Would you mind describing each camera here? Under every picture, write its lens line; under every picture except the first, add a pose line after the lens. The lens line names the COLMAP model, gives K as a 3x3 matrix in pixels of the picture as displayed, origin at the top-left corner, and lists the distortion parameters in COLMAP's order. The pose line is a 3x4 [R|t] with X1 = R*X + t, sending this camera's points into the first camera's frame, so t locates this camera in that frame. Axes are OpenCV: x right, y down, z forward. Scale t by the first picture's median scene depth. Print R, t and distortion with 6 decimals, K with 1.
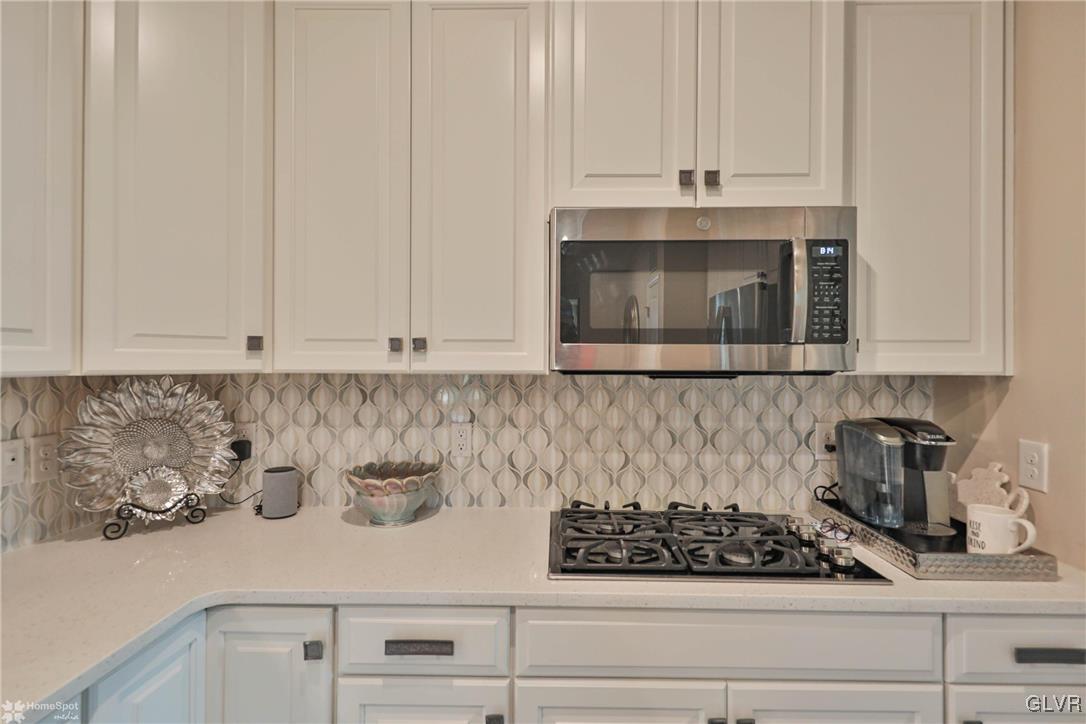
lens RADIAL K [[530.3, 0, 543.0], [0, 530.3, 361.2], [0, 0, 1]] dist [0.009408, -0.001423]
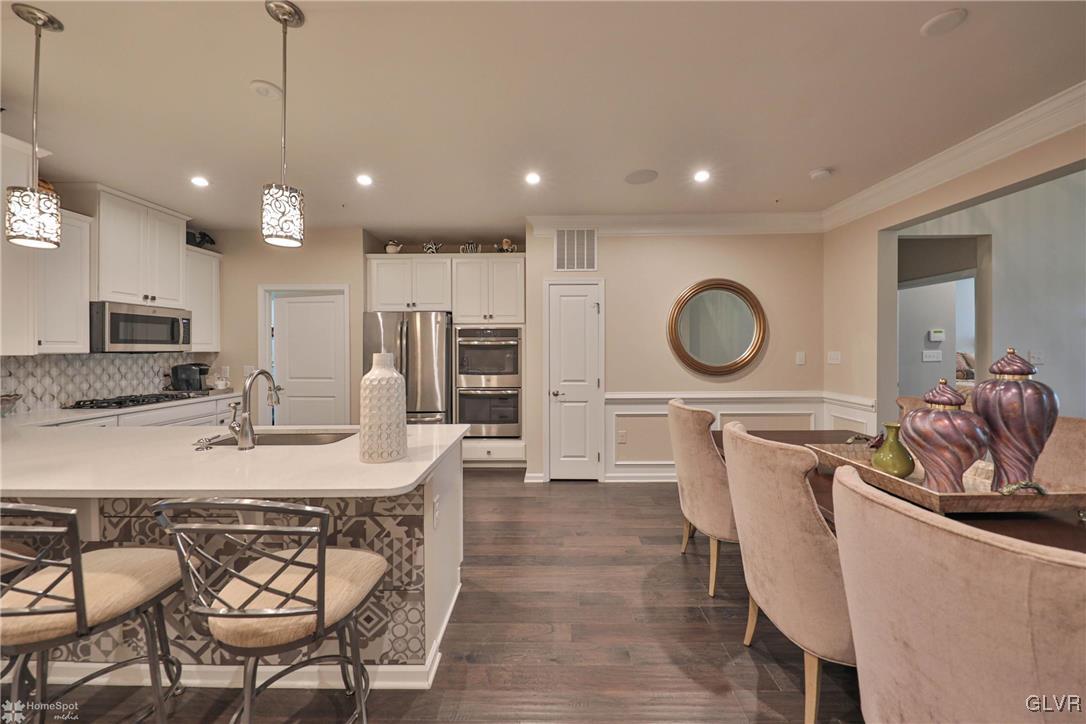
lens RADIAL K [[382.4, 0, 542.4], [0, 382.4, 350.9], [0, 0, 1]] dist [-0.000710, -0.001962]
pose [[-0.011020, -0.008775, 0.999901, -2.050289], [0.001771, 0.999960, 0.008795, -0.002908], [-0.999938, 0.001867, -0.011004, -1.439083]]
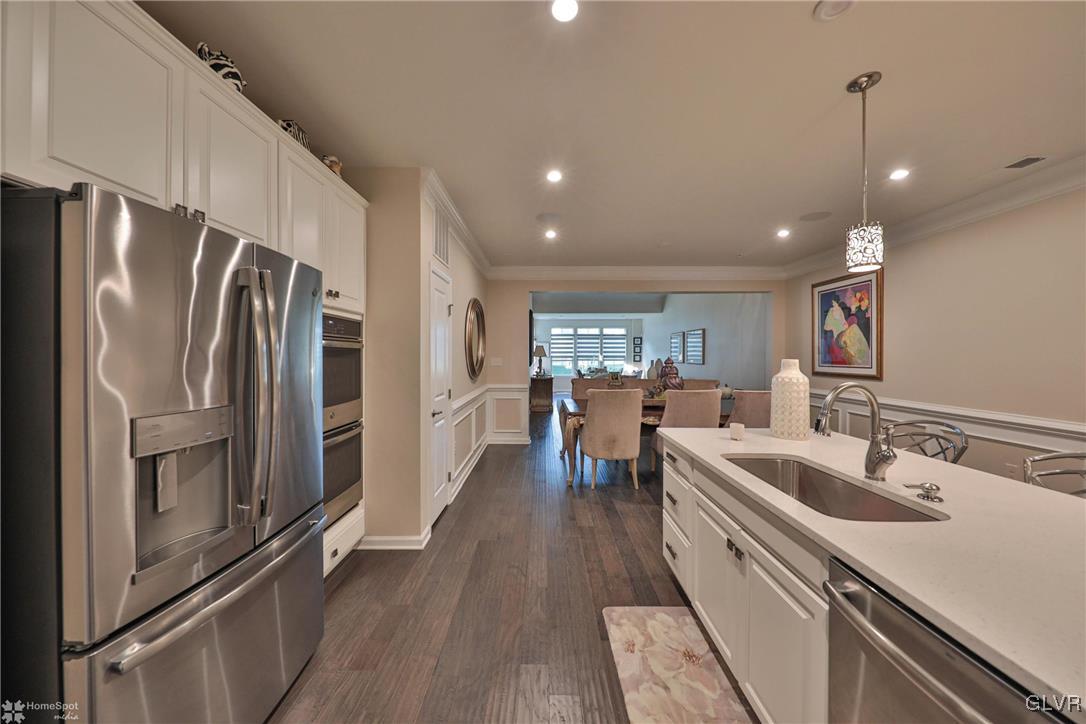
lens RADIAL K [[363.9, 0, 539.0], [0, 363.9, 358.4], [0, 0, 1]] dist [-0.001352, -0.001993]
pose [[-0.999965, -0.004632, -0.006995, 0.022918], [-0.004684, 0.999960, 0.007559, 0.002271], [0.006960, 0.007592, -0.999947, 0.374239]]
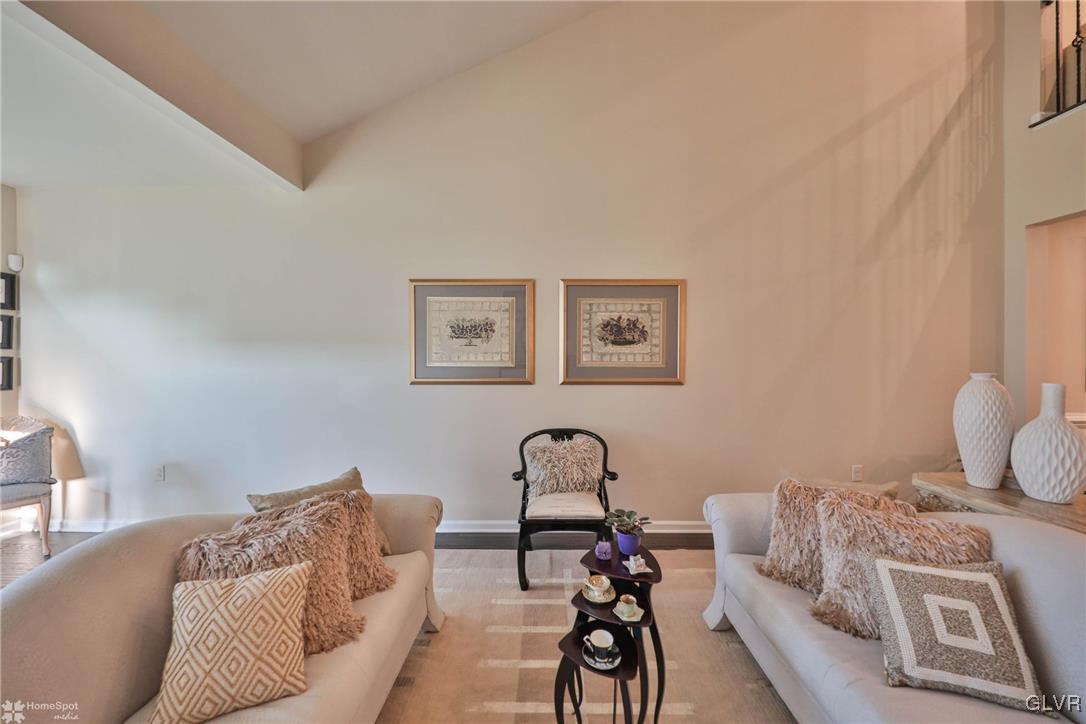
lens RADIAL K [[404.5, 0, 541.0], [0, 404.5, 359.6], [0, 0, 1]] dist [-0.000898, 0.000007]
pose [[-0.000275, -0.002141, -0.999998, -0.460204], [0.000480, 0.999998, -0.002141, -0.009243], [1.000000, -0.000481, -0.000274, -5.965494]]
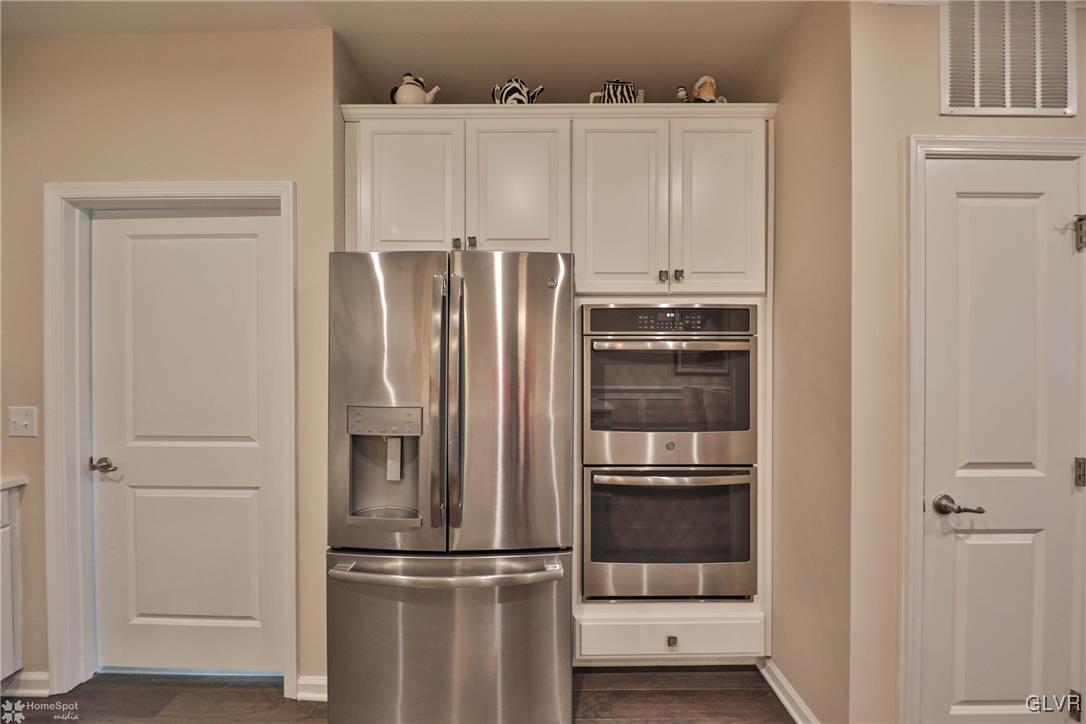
lens RADIAL K [[363.9, 0, 541.2], [0, 363.9, 357.4], [0, 0, 1]] dist [-0.001352, -0.001993]
pose [[-0.027706, -0.007437, 0.999588, -0.185889], [0.000400, 0.999972, 0.007451, -0.013170], [-0.999616, 0.000606, -0.027702, -0.673226]]
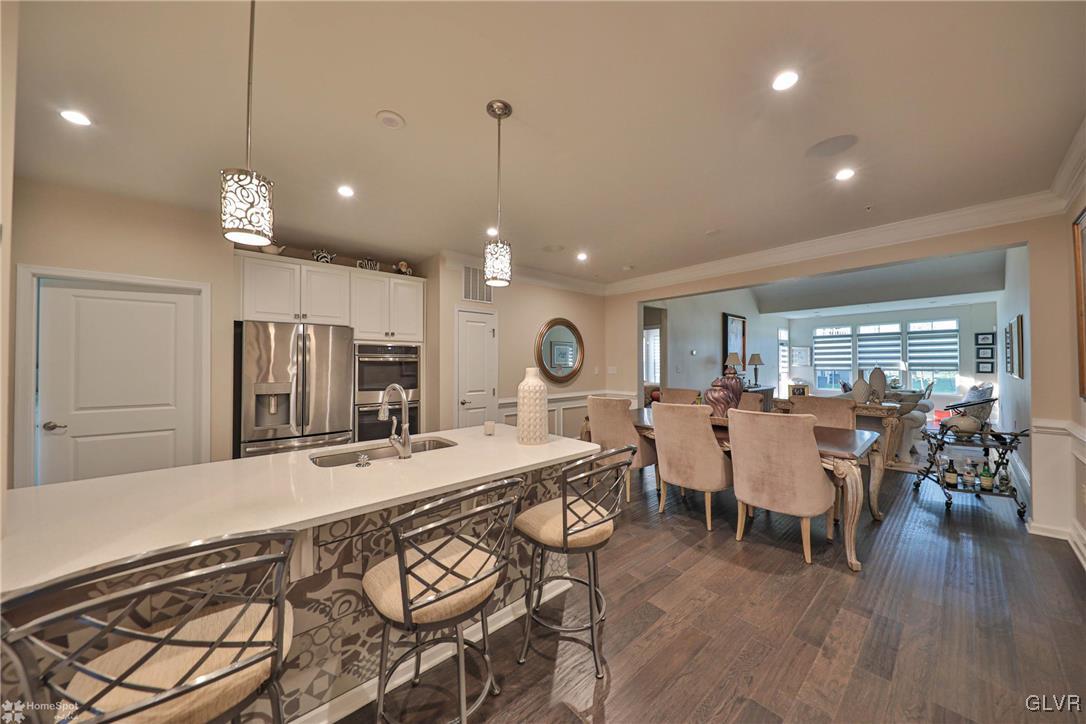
lens RADIAL K [[363.9, 0, 543.8], [0, 363.9, 358.7], [0, 0, 1]] dist [-0.001352, -0.001993]
pose [[-0.672946, 0.010864, 0.739612, -2.069428], [0.000755, 0.999902, -0.014000, -0.003661], [-0.739691, -0.008862, -0.672888, -0.049418]]
